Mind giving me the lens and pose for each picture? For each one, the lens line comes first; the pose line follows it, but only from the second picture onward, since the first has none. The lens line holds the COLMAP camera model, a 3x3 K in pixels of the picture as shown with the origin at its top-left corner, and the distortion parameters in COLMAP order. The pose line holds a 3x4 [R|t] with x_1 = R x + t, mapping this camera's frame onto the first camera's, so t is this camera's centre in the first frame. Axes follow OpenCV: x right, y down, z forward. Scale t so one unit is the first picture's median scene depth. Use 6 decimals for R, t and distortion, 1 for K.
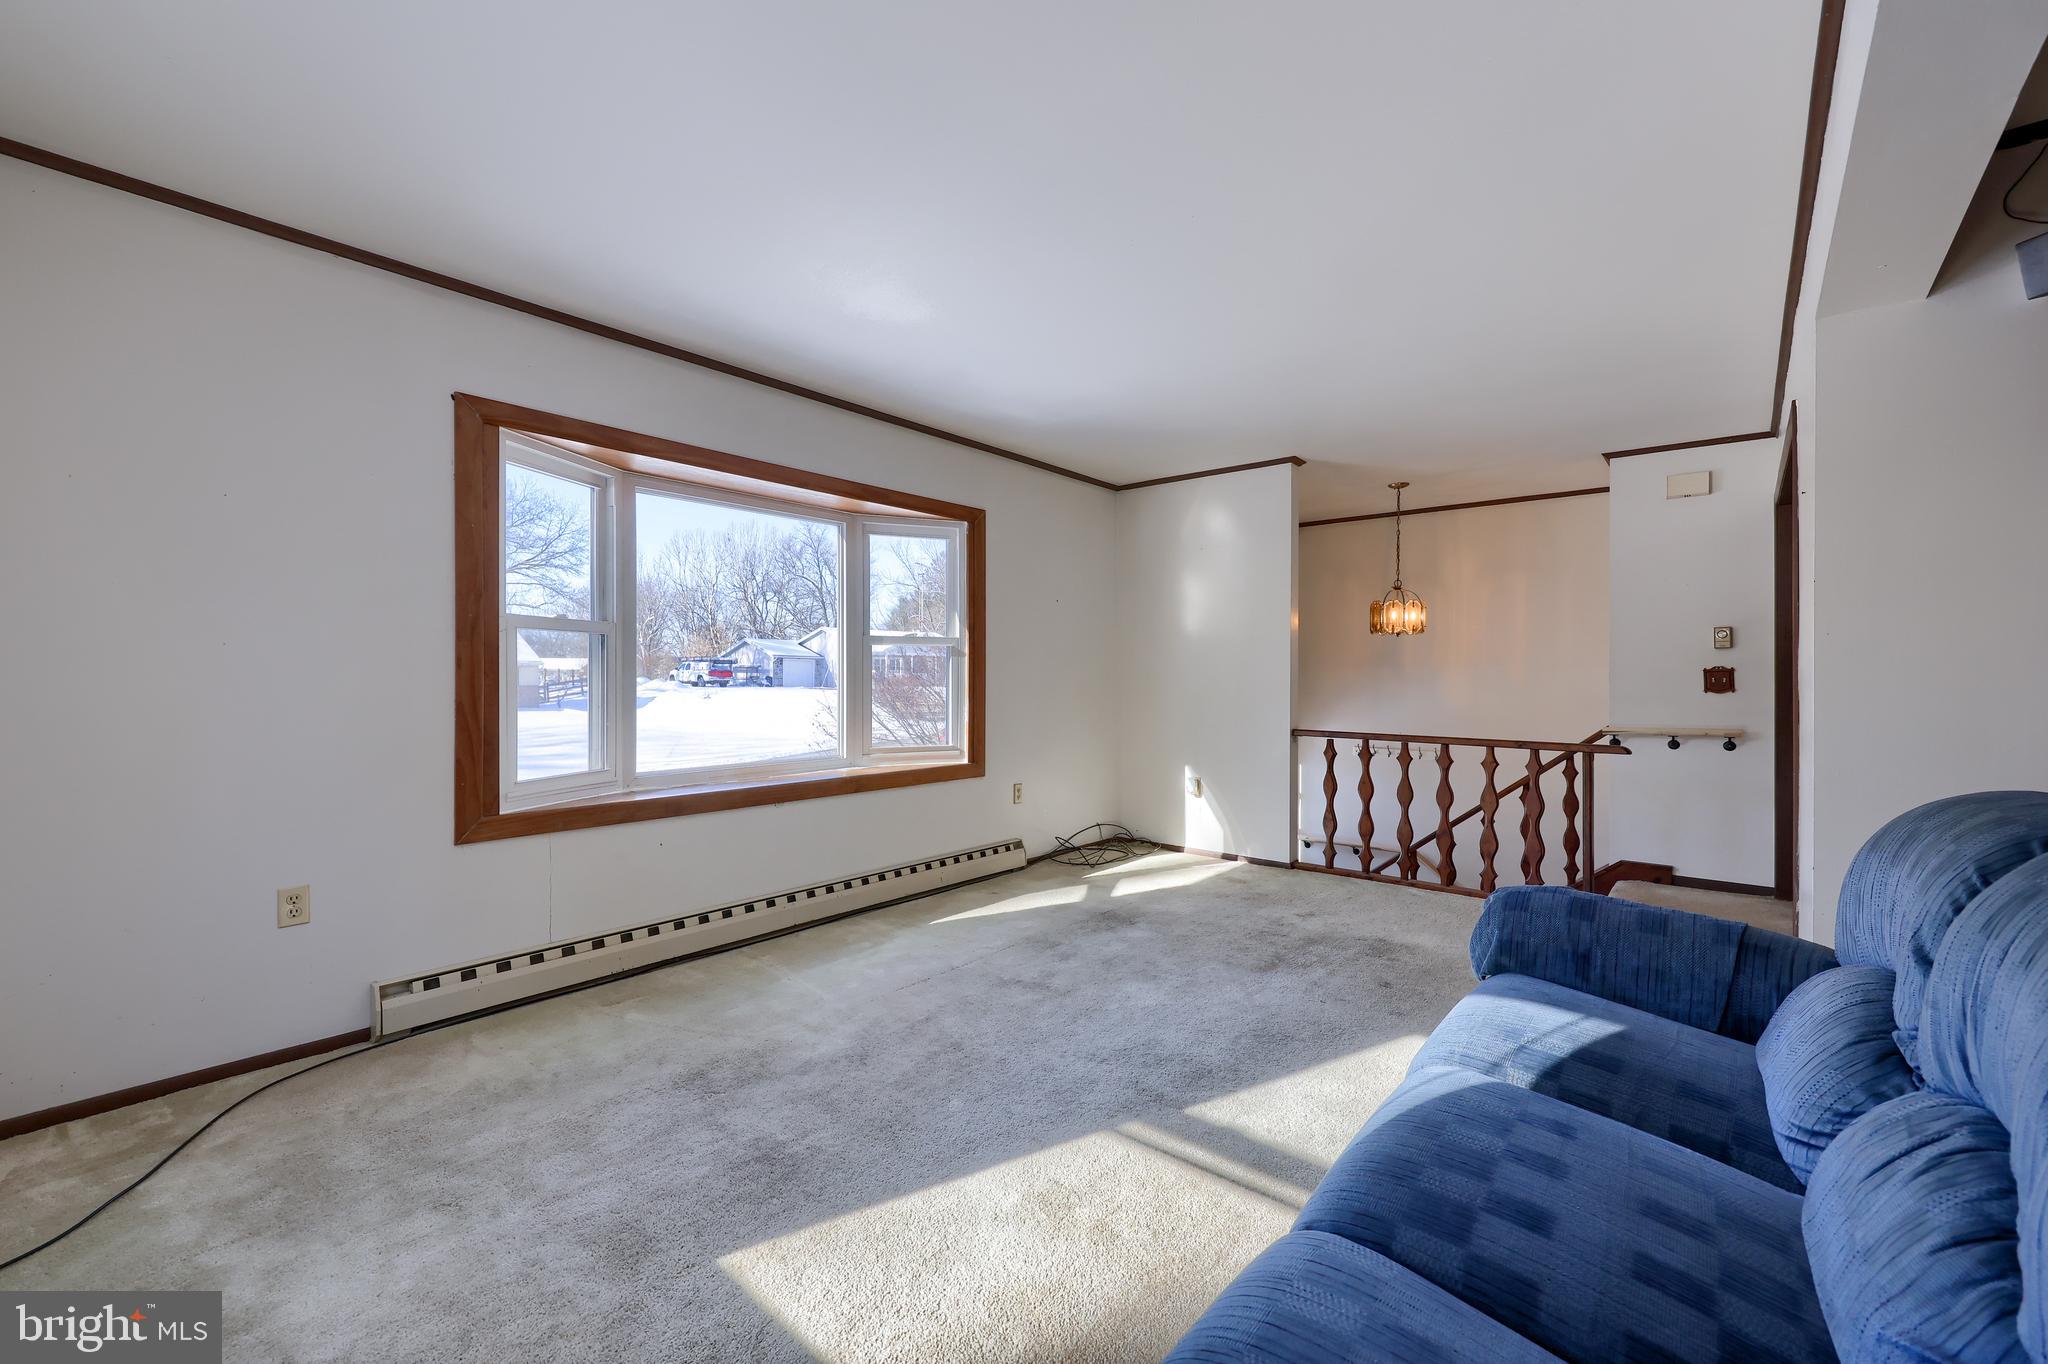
lens RADIAL K [[836.9, 0, 1043.0], [0, 836.9, 673.6], [0, 0, 1]] dist [-0.000620, 0.000376]
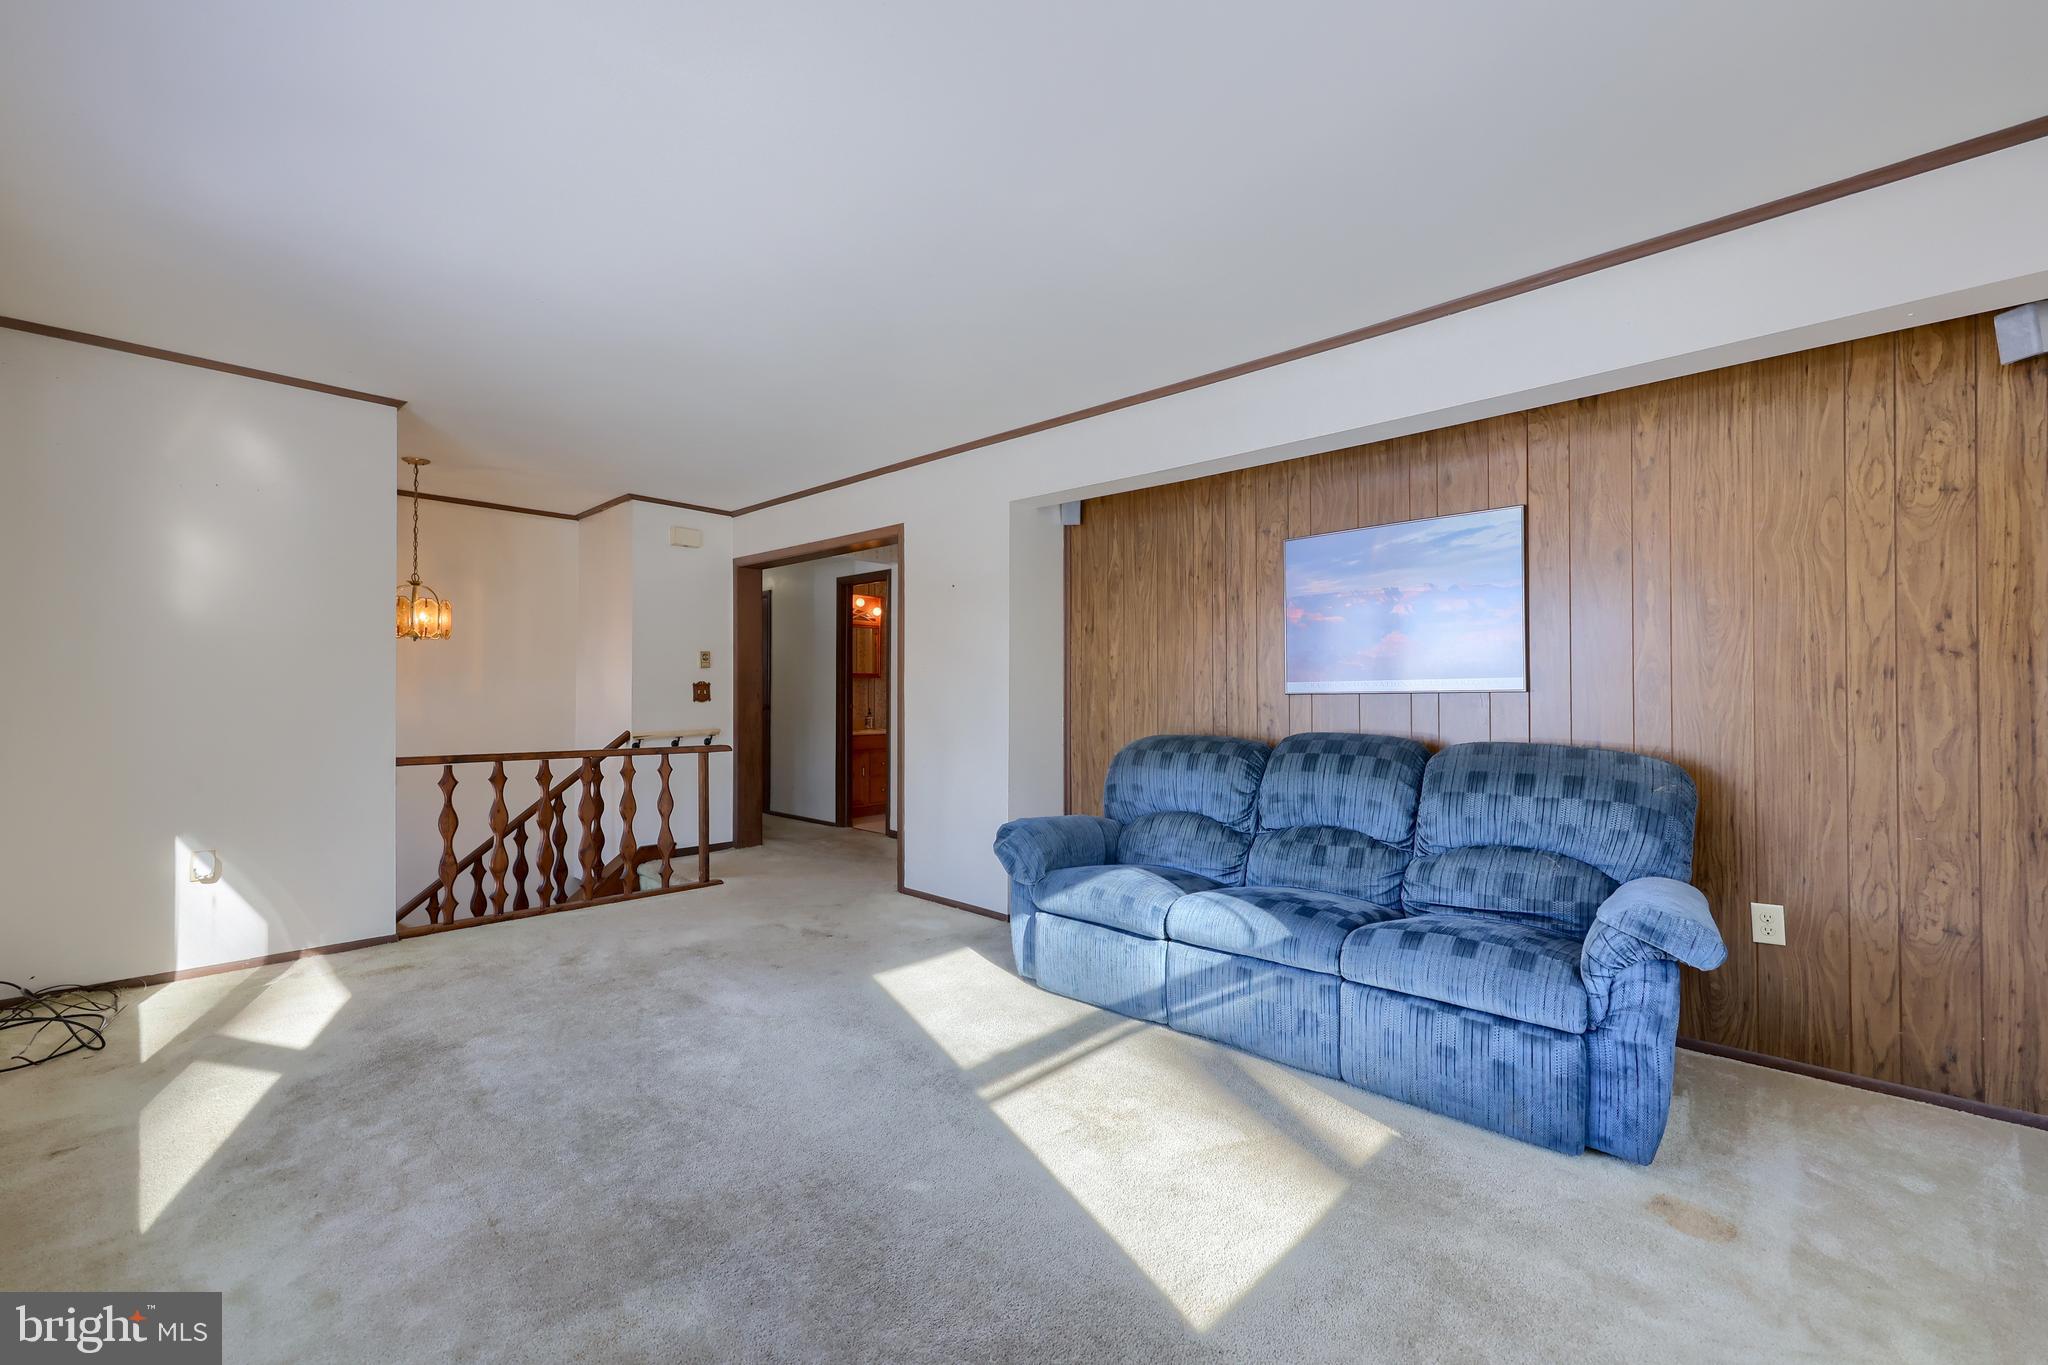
lens RADIAL K [[836.9, 0, 1038.3], [0, 836.9, 691.3], [0, 0, 1]] dist [-0.000620, 0.000376]
pose [[0.047045, -0.002655, 0.998889, -0.476950], [-0.008596, 0.999958, 0.003063, -0.001520], [-0.998856, -0.008731, 0.047020, 0.414873]]
